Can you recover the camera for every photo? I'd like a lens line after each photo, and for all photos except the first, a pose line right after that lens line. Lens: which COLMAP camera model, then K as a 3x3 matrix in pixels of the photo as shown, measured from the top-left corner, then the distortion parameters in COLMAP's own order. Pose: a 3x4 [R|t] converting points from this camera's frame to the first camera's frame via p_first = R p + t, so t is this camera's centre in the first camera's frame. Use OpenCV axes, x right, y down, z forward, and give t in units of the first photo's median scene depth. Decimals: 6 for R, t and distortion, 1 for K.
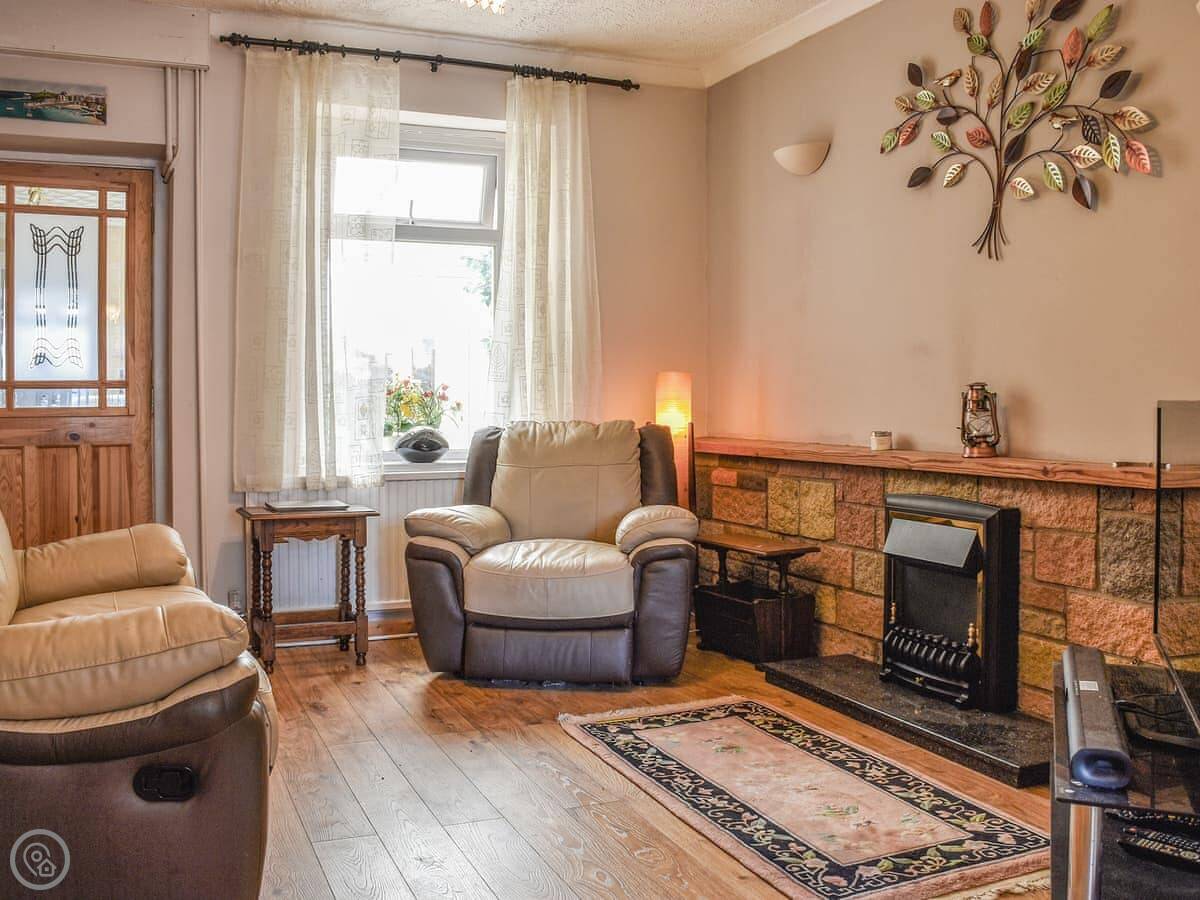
lens RADIAL K [[1092.3, 0, 560.4], [0, 1092.3, 412.8], [0, 0, 1]] dist [-0.138523, 0.082347]
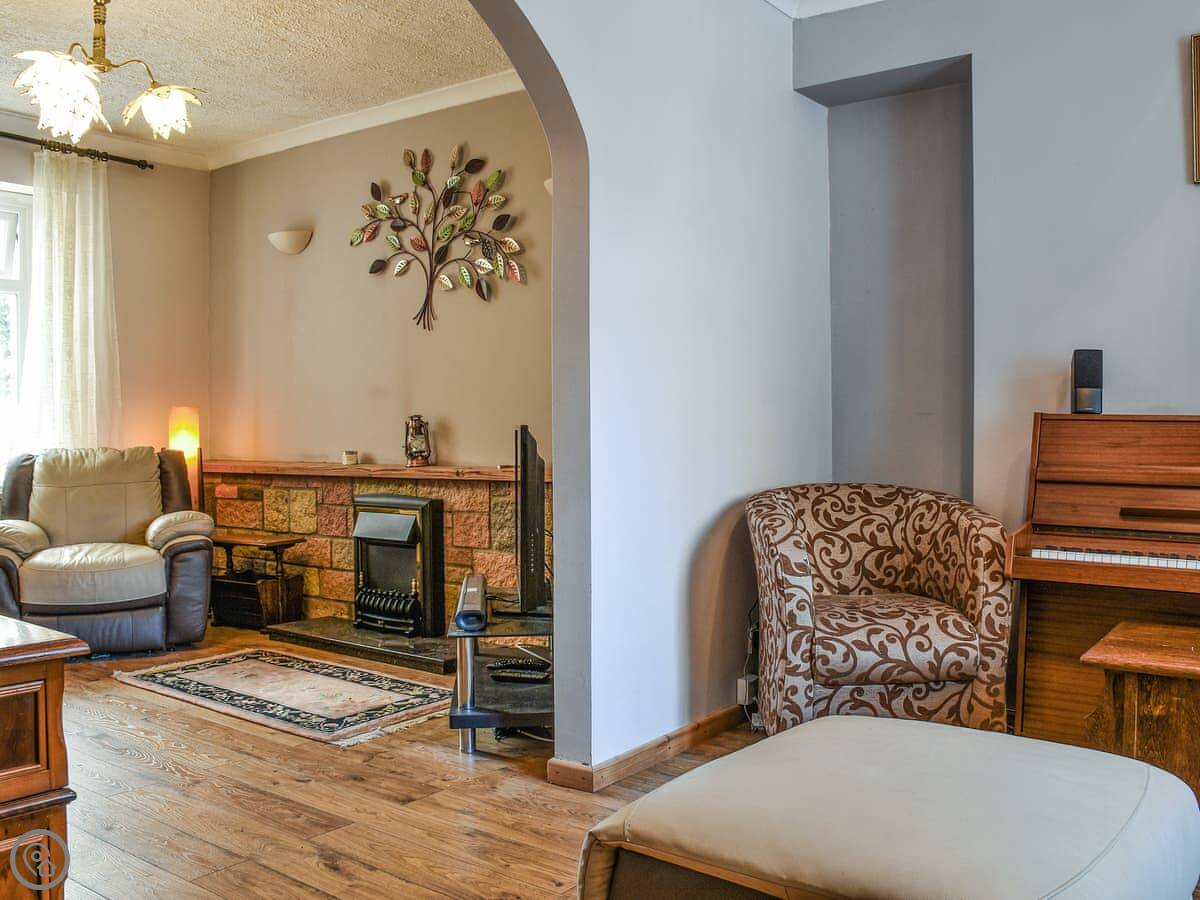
lens RADIAL K [[1092.3, 0, 560.4], [0, 1092.3, 412.8], [0, 0, 1]] dist [-0.138523, 0.082347]
pose [[0.886540, -0.001096, 0.462652, -0.109358], [0.014314, 0.999583, -0.025061, 0.007737], [-0.462431, 0.028840, 0.886186, -0.364665]]
